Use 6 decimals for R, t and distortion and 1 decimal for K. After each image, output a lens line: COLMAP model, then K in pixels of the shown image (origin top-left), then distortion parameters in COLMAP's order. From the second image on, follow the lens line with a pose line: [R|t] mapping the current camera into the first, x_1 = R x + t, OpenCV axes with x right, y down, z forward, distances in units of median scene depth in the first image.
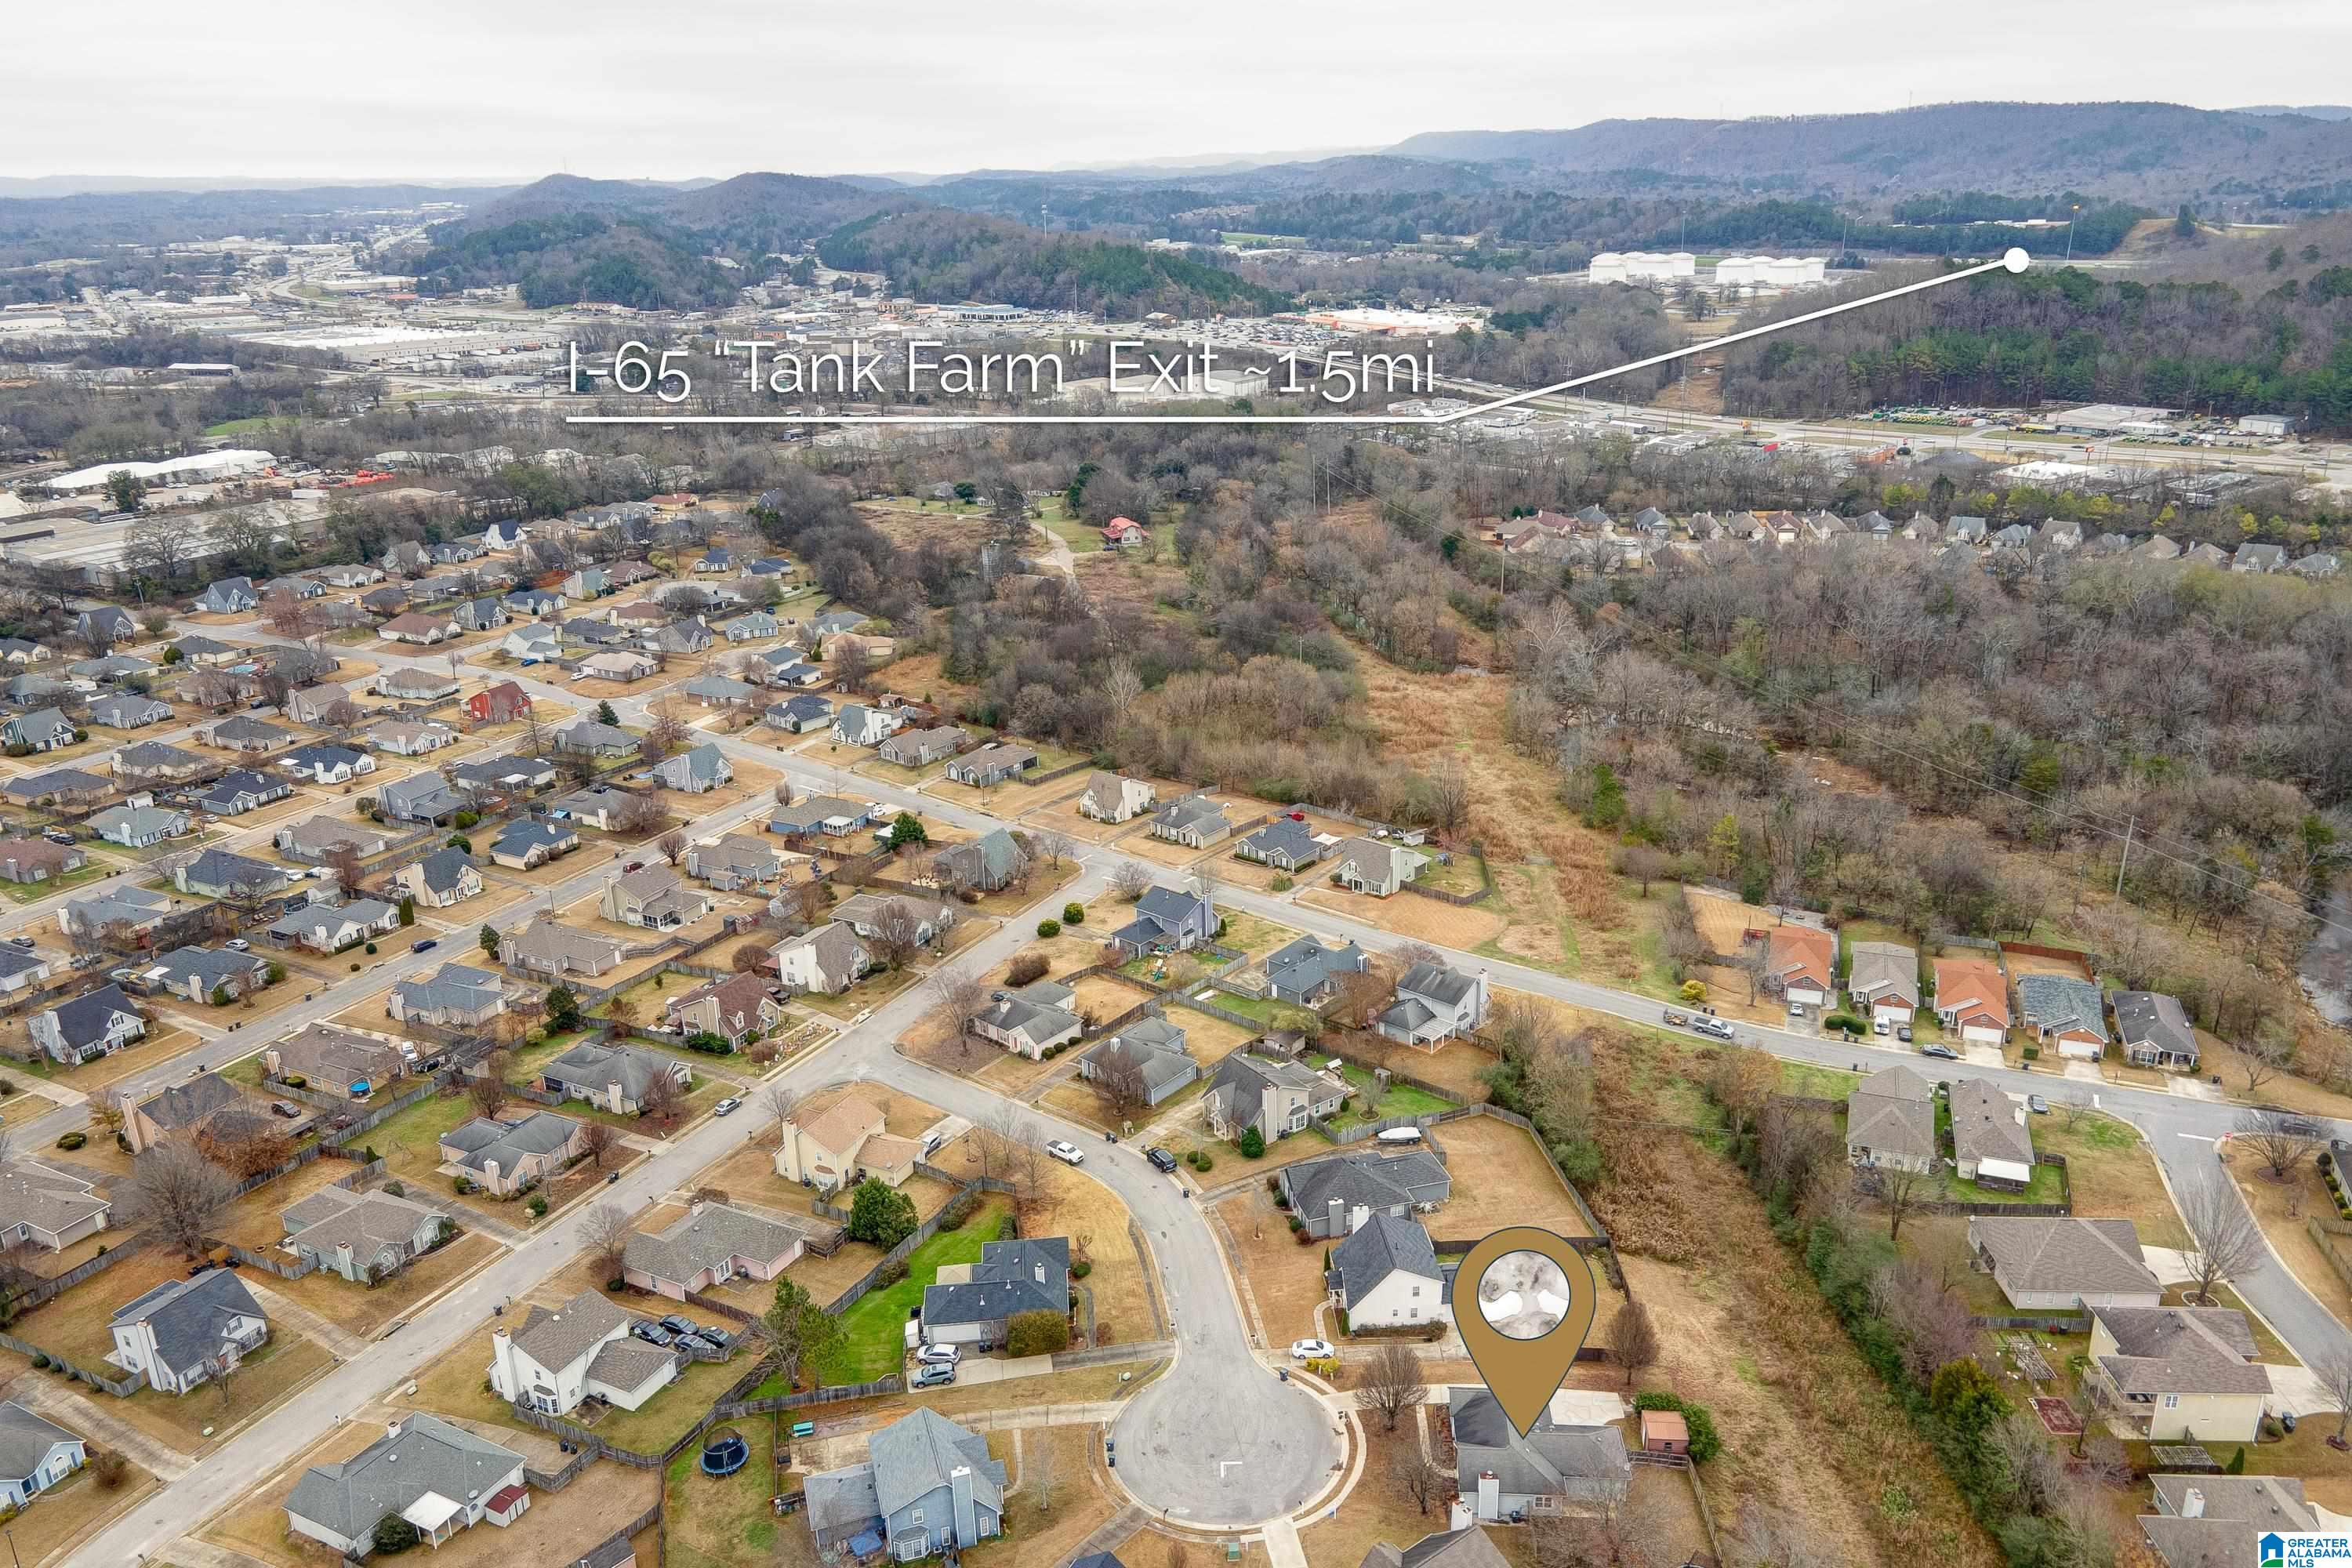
lens RADIAL K [[1696.7, 0, 1176.0], [0, 1696.7, 784.0], [0, 0, 1]] dist [0.027547, 0.021343]
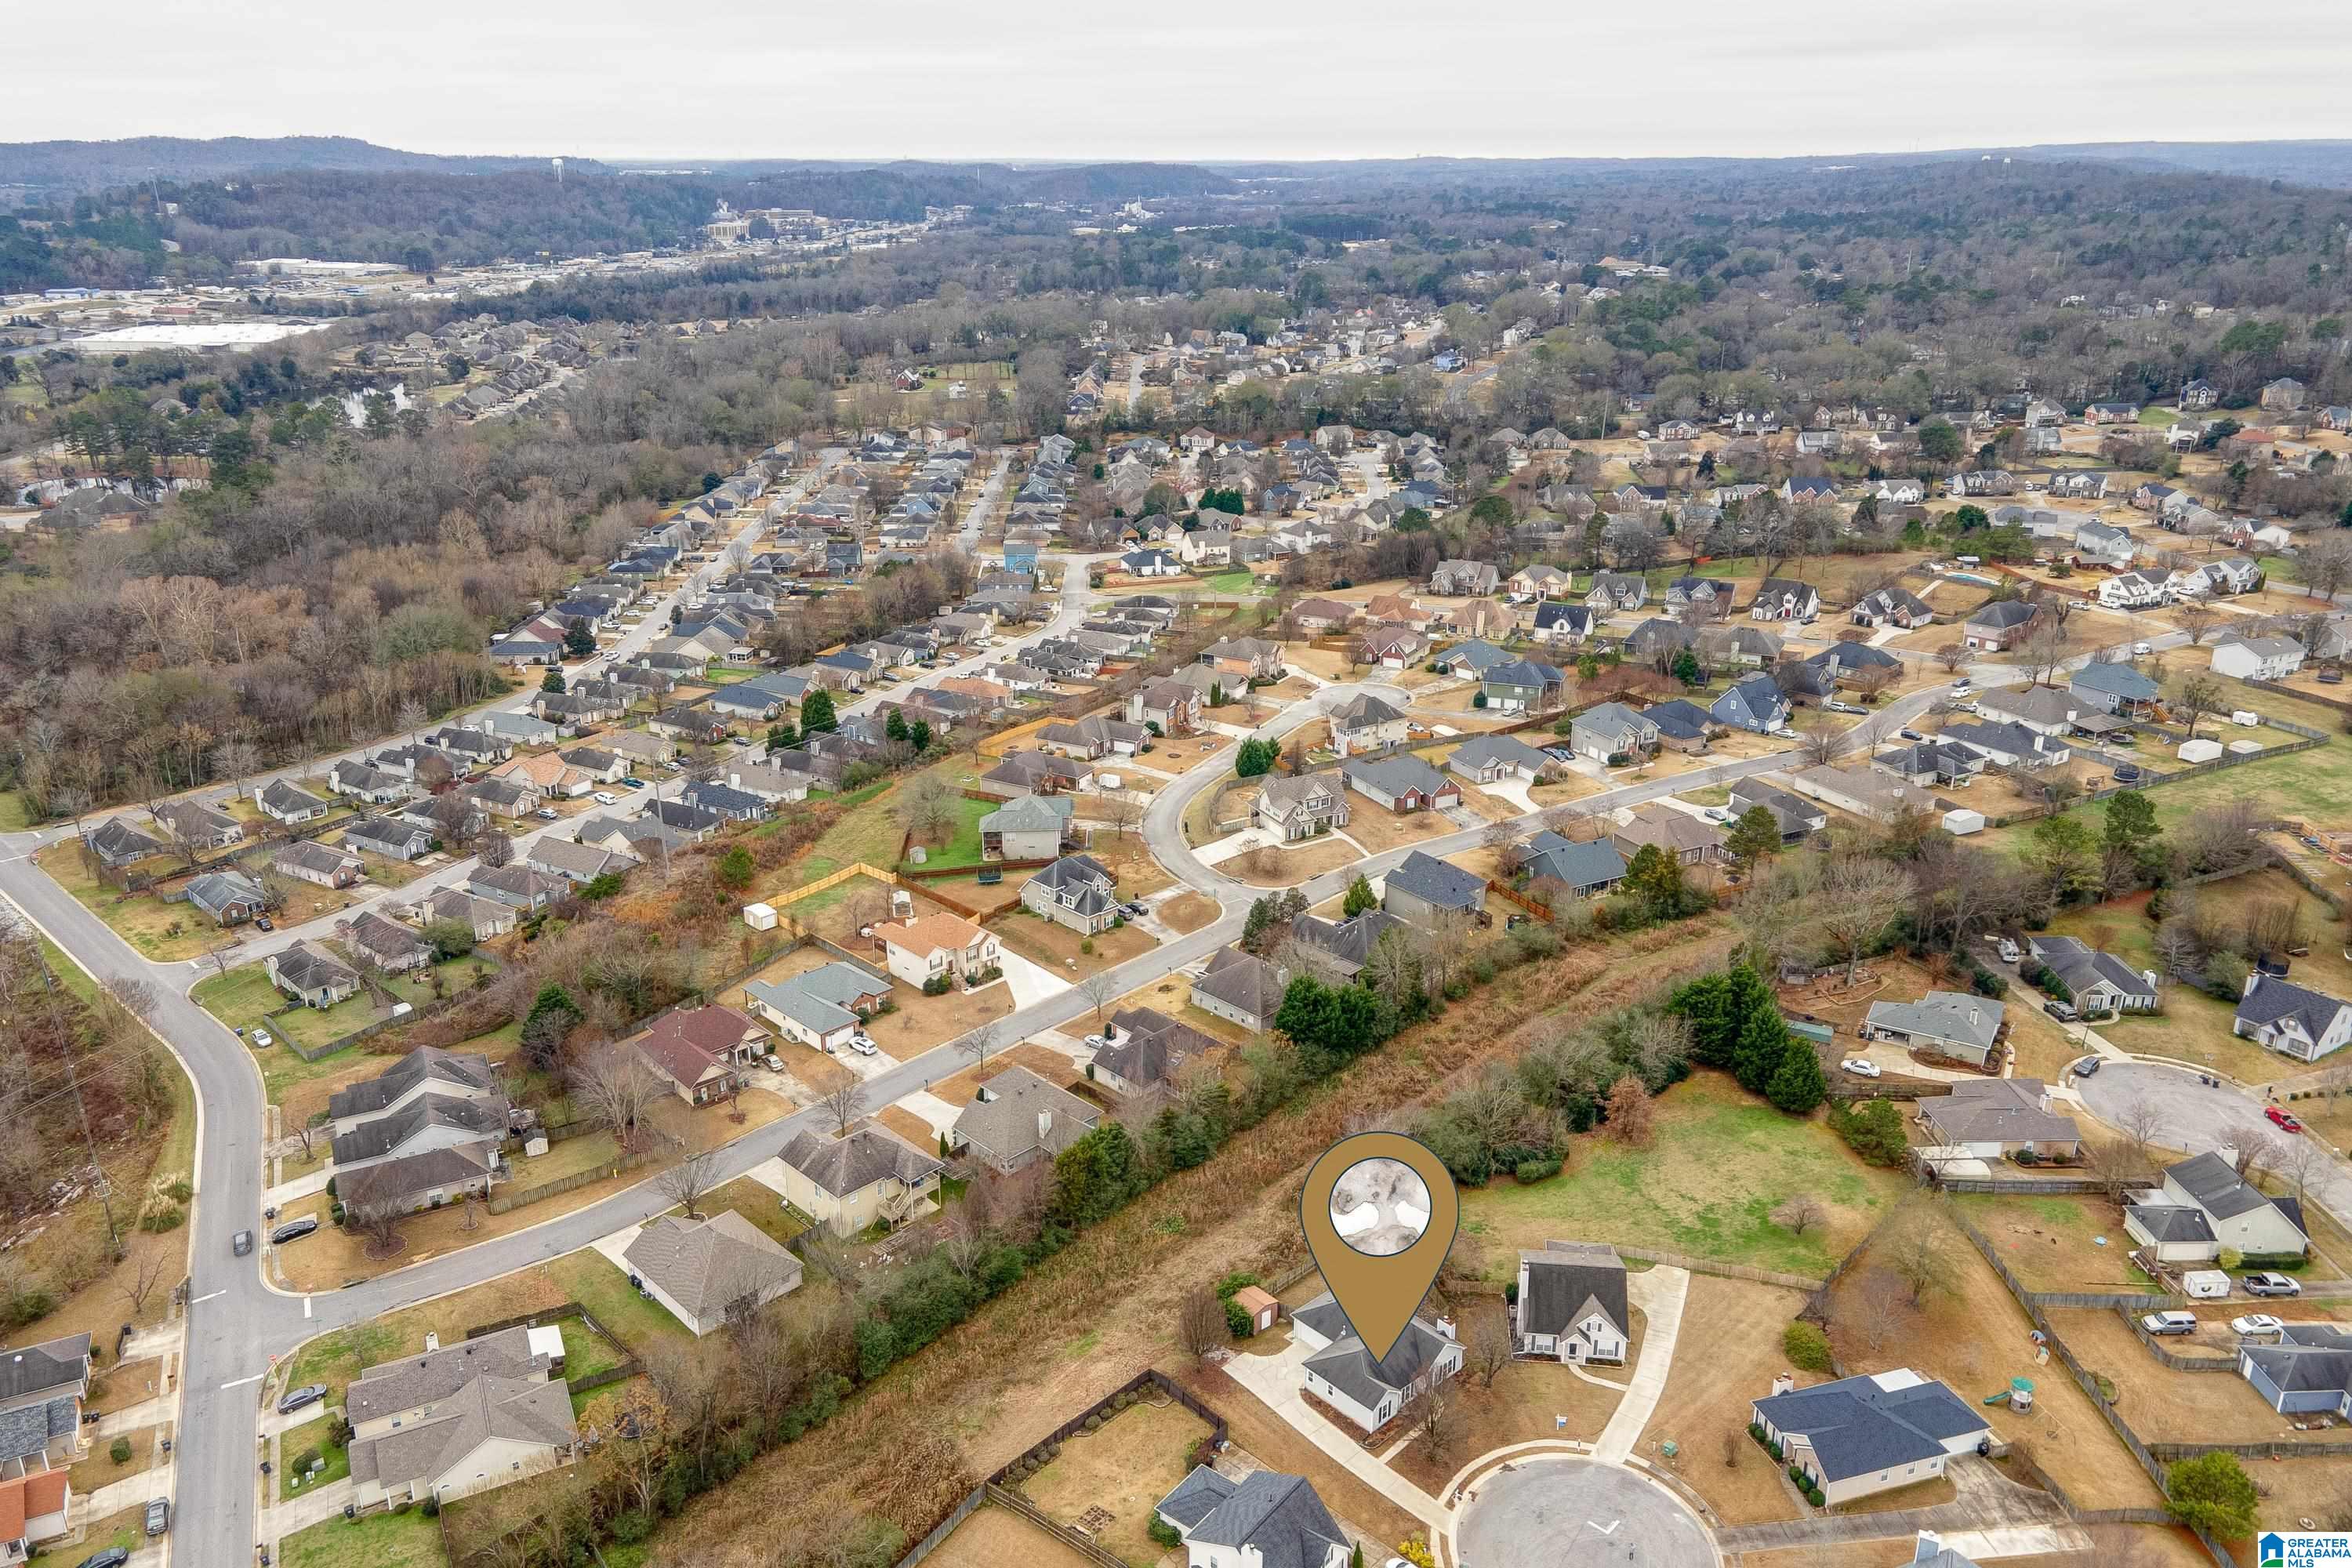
lens RADIAL K [[1696.7, 0, 1176.0], [0, 1696.7, 784.0], [0, 0, 1]] dist [0.027547, 0.021343]
pose [[-0.728547, -0.206636, 0.653086, -0.143563], [0.252982, 0.804845, 0.536866, -0.217595], [-0.636568, 0.556351, -0.534092, 0.621195]]
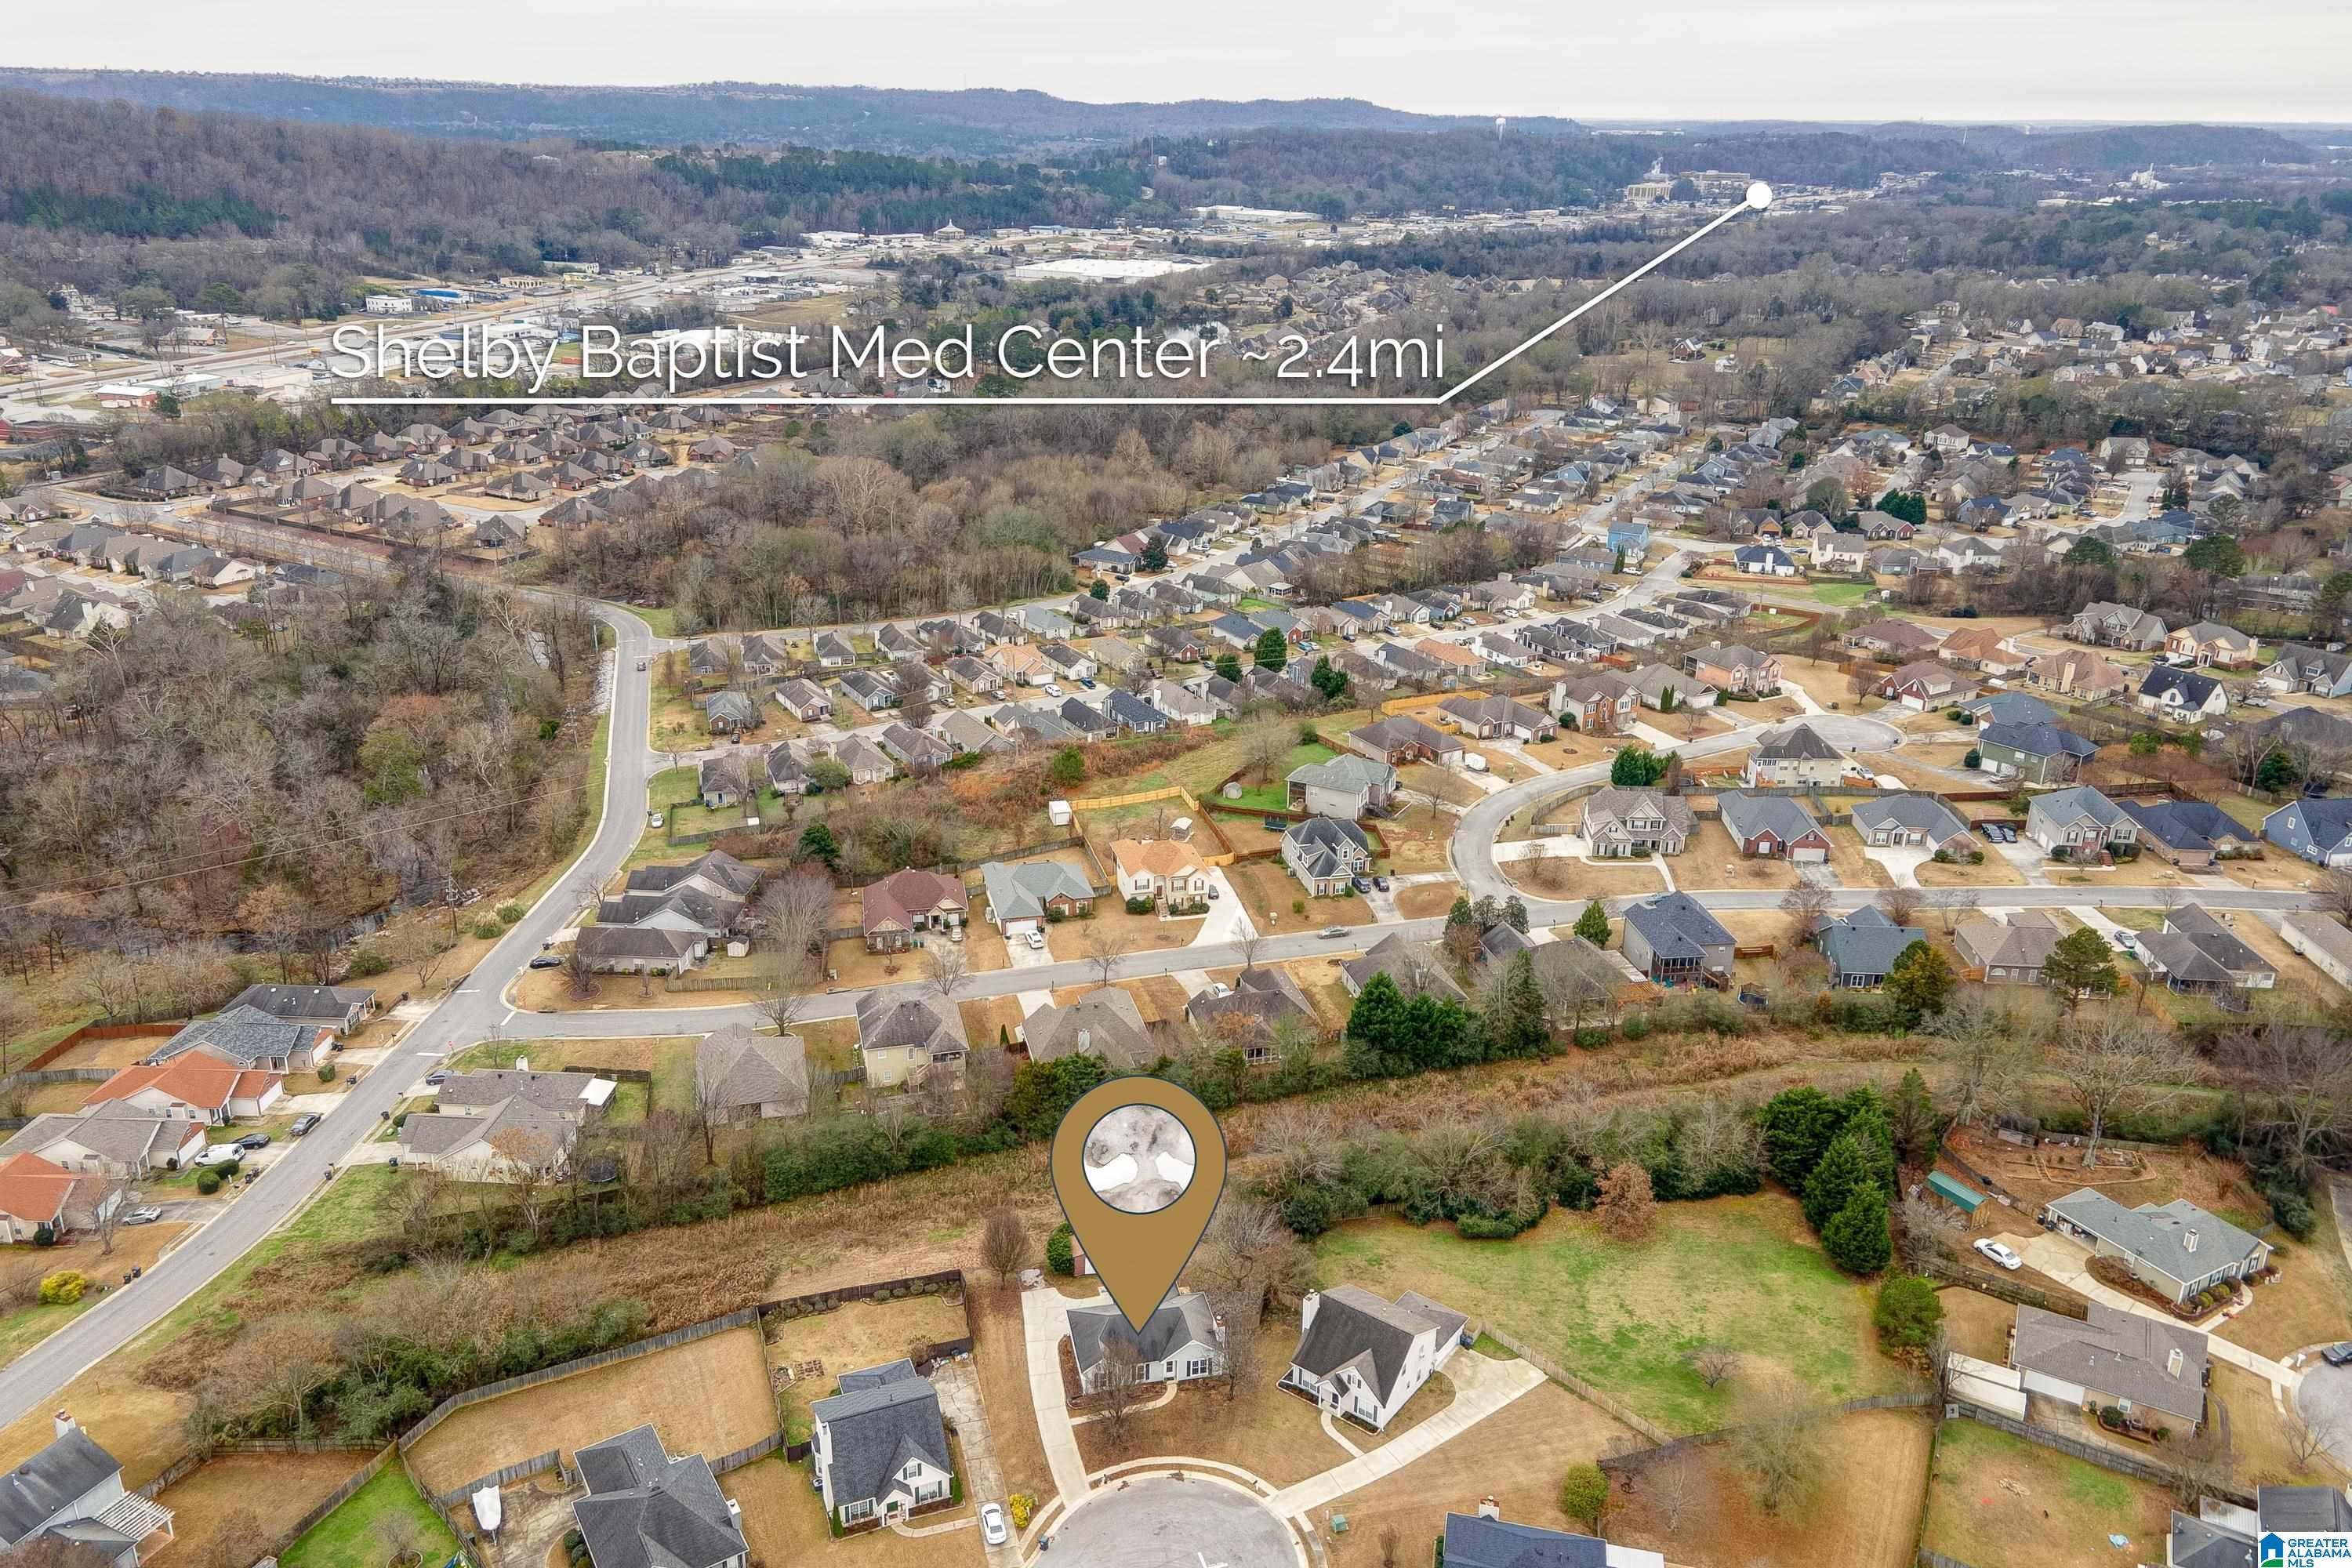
lens RADIAL K [[1732.3, 0, 1176.1], [0, 1732.3, 686.0], [0, 0, 1]] dist [0.030399, 0.006401]
pose [[-0.291841, -0.275801, 0.915840, -0.294800], [0.316483, 0.875742, 0.364575, -0.149845], [-0.902589, 0.396246, -0.168291, 0.429418]]
